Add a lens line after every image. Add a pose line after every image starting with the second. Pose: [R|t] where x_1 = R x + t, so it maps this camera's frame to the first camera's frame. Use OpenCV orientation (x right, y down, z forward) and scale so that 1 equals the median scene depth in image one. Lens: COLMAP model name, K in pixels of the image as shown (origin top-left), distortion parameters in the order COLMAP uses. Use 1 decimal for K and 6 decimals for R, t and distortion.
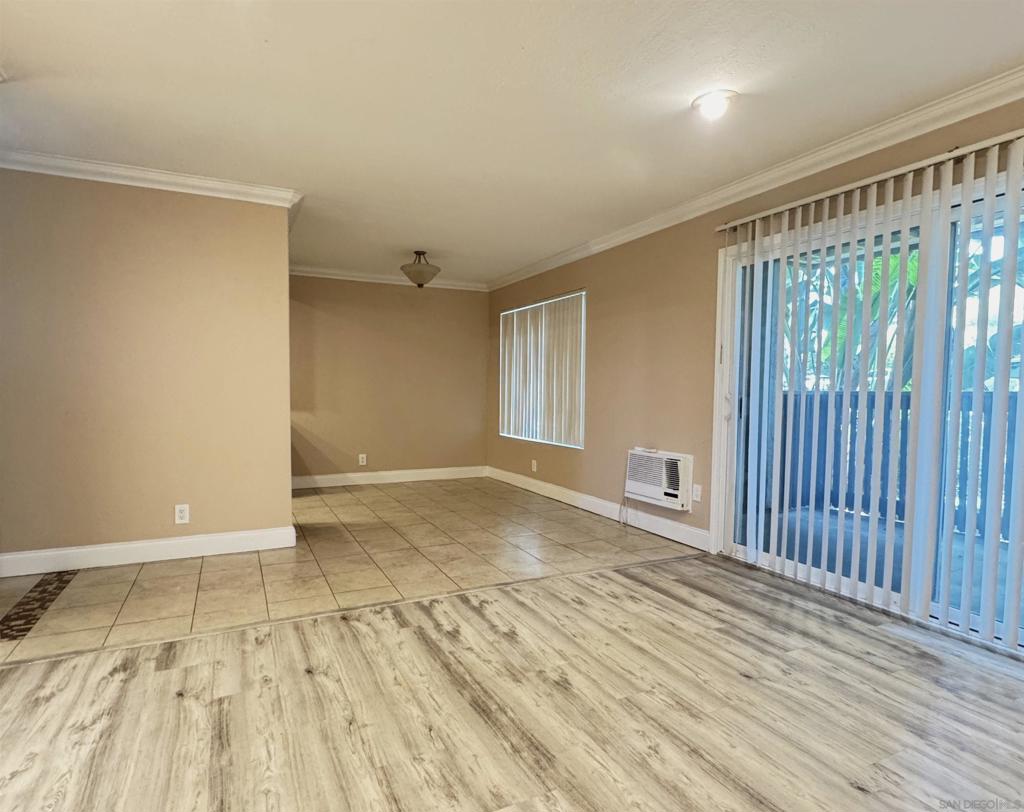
lens RADIAL K [[562.3, 0, 509.8], [0, 562.3, 410.3], [0, 0, 1]] dist [0.005023, -0.000700]
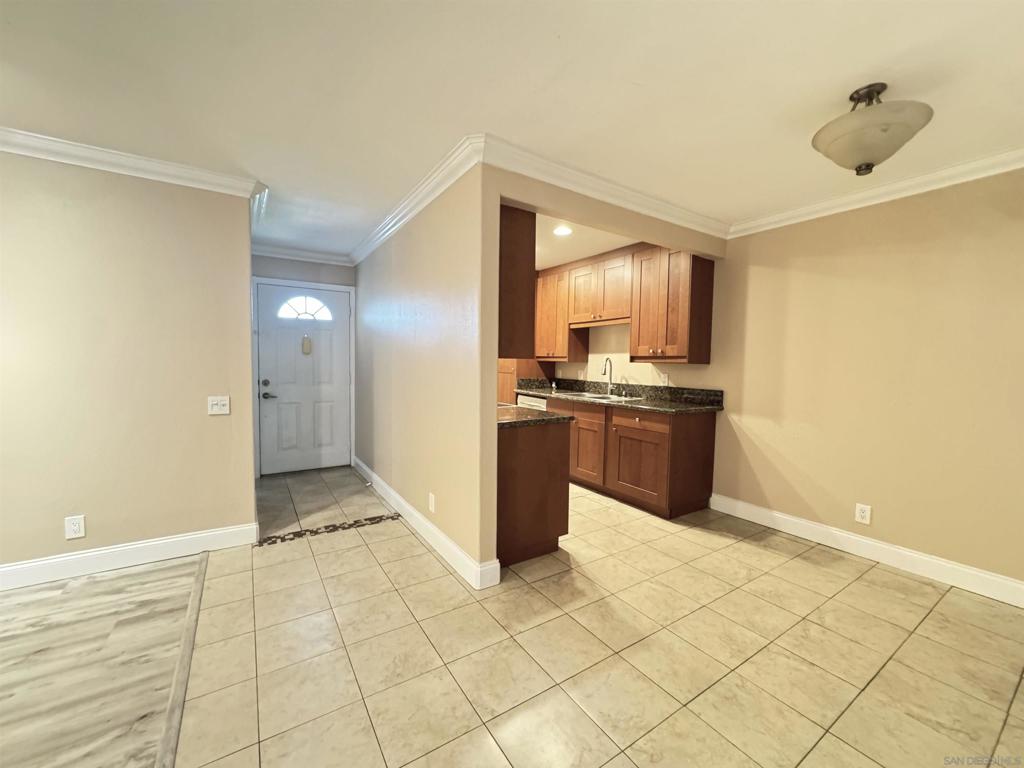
lens RADIAL K [[407.9, 0, 509.8], [0, 407.9, 386.6], [0, 0, 1]] dist [-0.007160, 0.000589]
pose [[0.117461, 0.049369, -0.991850, 0.284913], [-0.052673, 0.997667, 0.043420, -0.114664], [0.991680, 0.047144, 0.119787, 1.535028]]
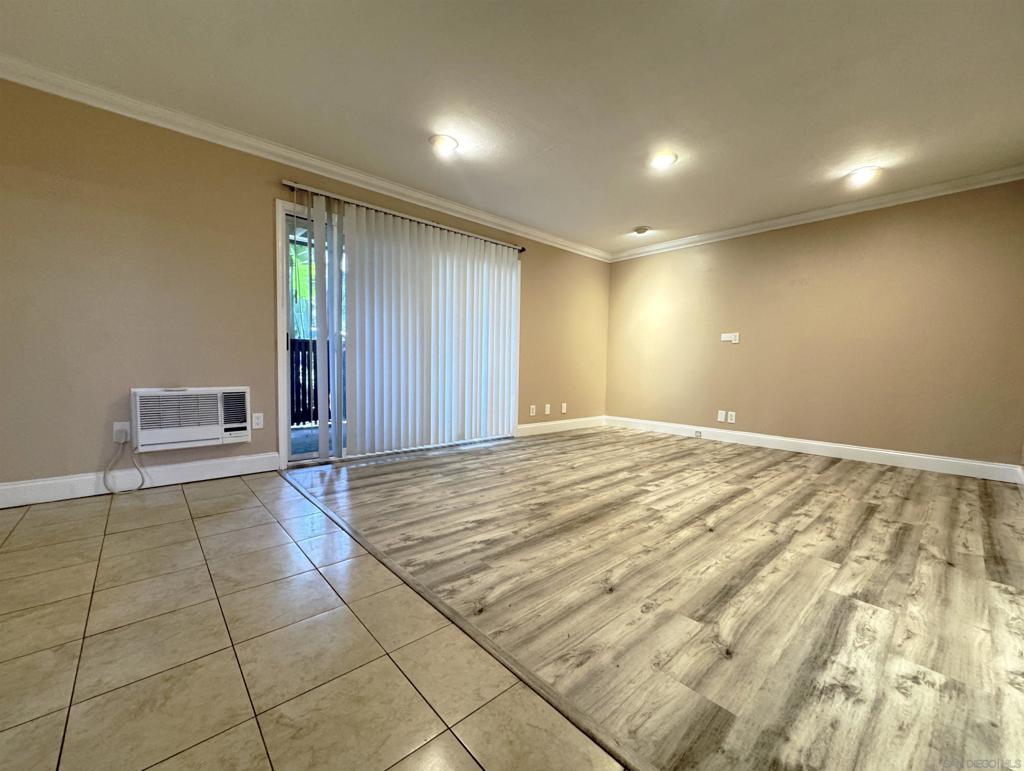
lens RADIAL K [[413.0, 0, 514.0], [0, 413.0, 385.7], [0, 0, 1]] dist [-0.003794, 0.000101]
pose [[-0.273210, -0.062662, 0.959911, -0.877646], [0.011634, 0.997588, 0.068432, 0.052641], [-0.961884, 0.029864, -0.271822, 1.210731]]
